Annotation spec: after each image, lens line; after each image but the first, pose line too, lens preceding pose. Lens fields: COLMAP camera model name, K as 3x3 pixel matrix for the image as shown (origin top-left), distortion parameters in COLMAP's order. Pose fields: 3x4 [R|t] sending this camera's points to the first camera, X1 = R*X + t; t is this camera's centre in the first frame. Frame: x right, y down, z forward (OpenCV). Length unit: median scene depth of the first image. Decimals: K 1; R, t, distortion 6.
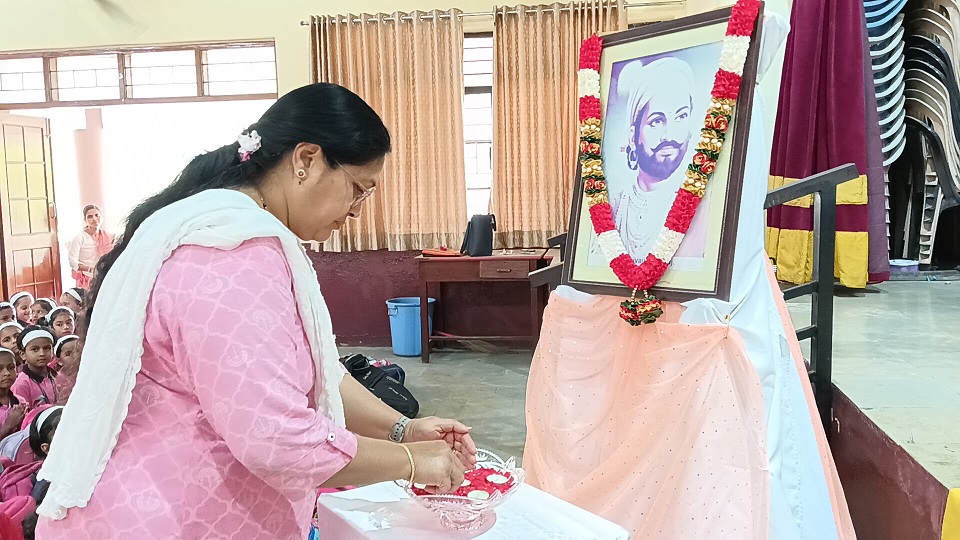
lens RADIAL K [[768.7, 0, 477.7], [0, 768.7, 237.4], [0, 0, 1]] dist [0.078641, -0.155197]
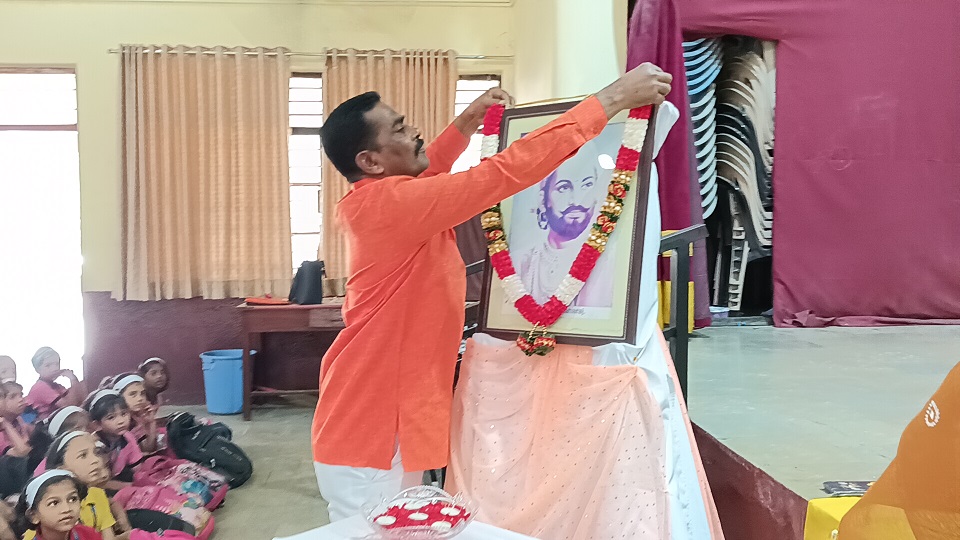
lens RADIAL K [[788.9, 0, 478.3], [0, 788.9, 239.2], [0, 0, 1]] dist [0.126349, -0.306317]
pose [[0.974284, 0.015031, 0.224820, -0.103965], [-0.002245, 0.998370, -0.057022, -0.004942], [-0.225310, 0.055051, 0.972731, -0.070076]]
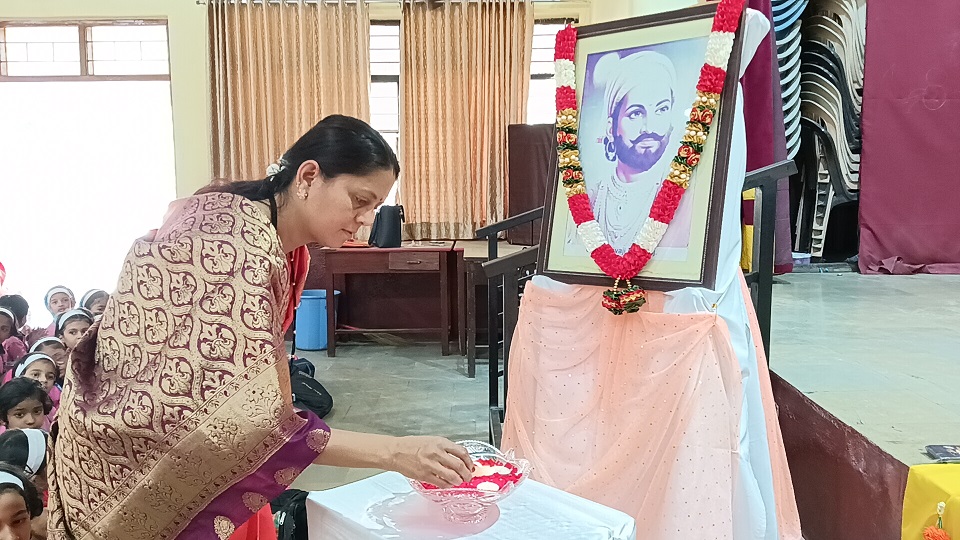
lens RADIAL K [[772.0, 0, 483.9], [0, 772.0, 234.0], [0, 0, 1]] dist [0.079647, -0.172890]
pose [[0.990652, 0.007387, 0.136212, -0.069987], [-0.008238, 0.999950, 0.005680, 0.002610], [-0.136163, -0.006749, 0.990663, 0.011648]]
